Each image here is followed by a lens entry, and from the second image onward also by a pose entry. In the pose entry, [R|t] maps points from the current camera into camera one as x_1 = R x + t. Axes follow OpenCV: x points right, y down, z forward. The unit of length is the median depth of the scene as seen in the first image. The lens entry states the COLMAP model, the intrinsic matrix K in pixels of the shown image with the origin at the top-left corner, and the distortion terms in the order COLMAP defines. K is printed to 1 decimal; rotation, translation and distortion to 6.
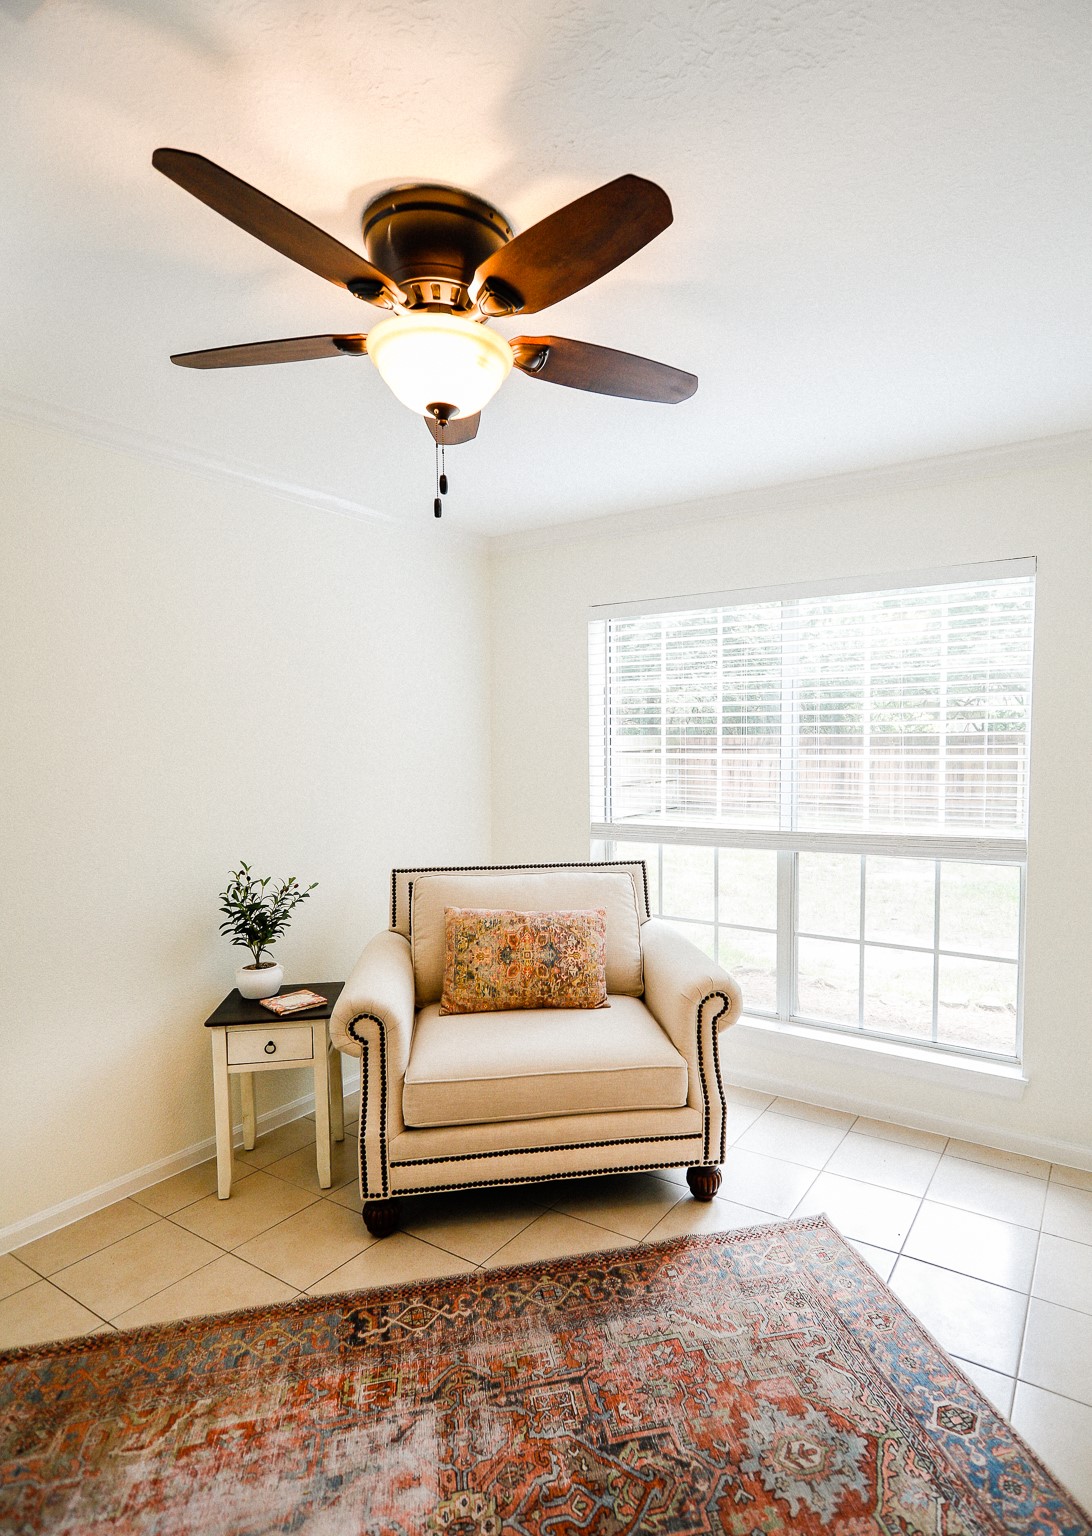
lens RADIAL K [[809.6, 0, 546.0], [0, 809.6, 768.0], [0, 0, 1]] dist [0.000268, 0.000693]
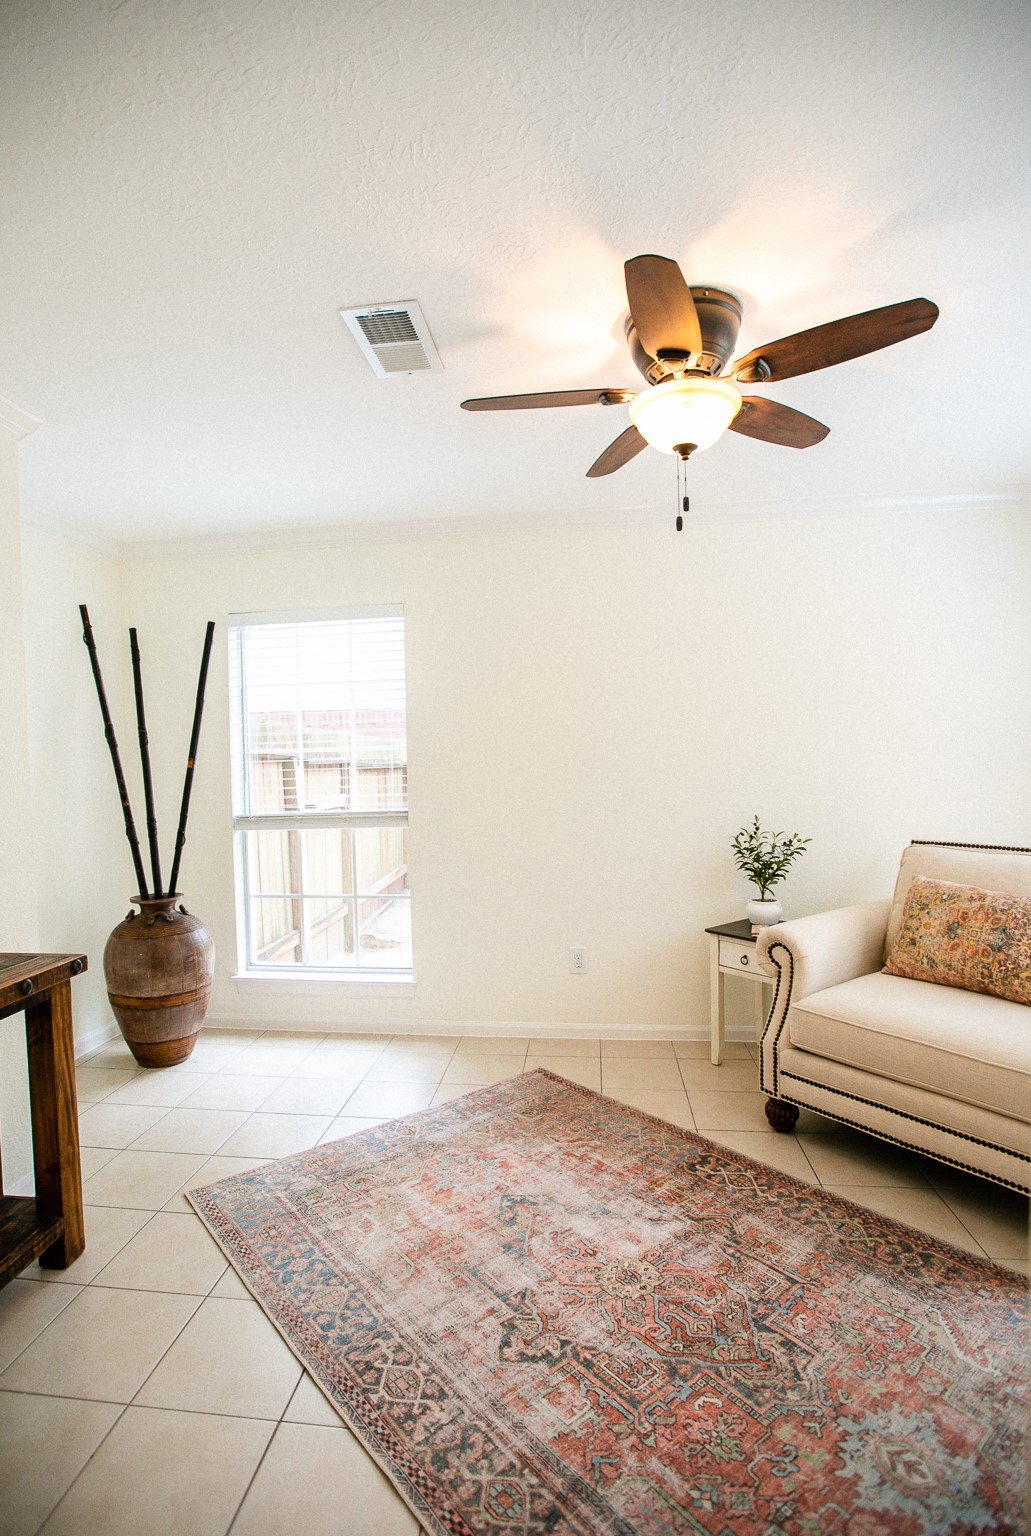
lens RADIAL K [[758.3, 0, 515.5], [0, 758.3, 768.0], [0, 0, 1]] dist [-0.025196, 0.007218]
pose [[0.441680, 0.003070, -0.897167, 0.685145], [-0.011242, 0.999935, -0.002112, 0.063124], [0.897102, 0.011019, 0.441686, 0.187407]]
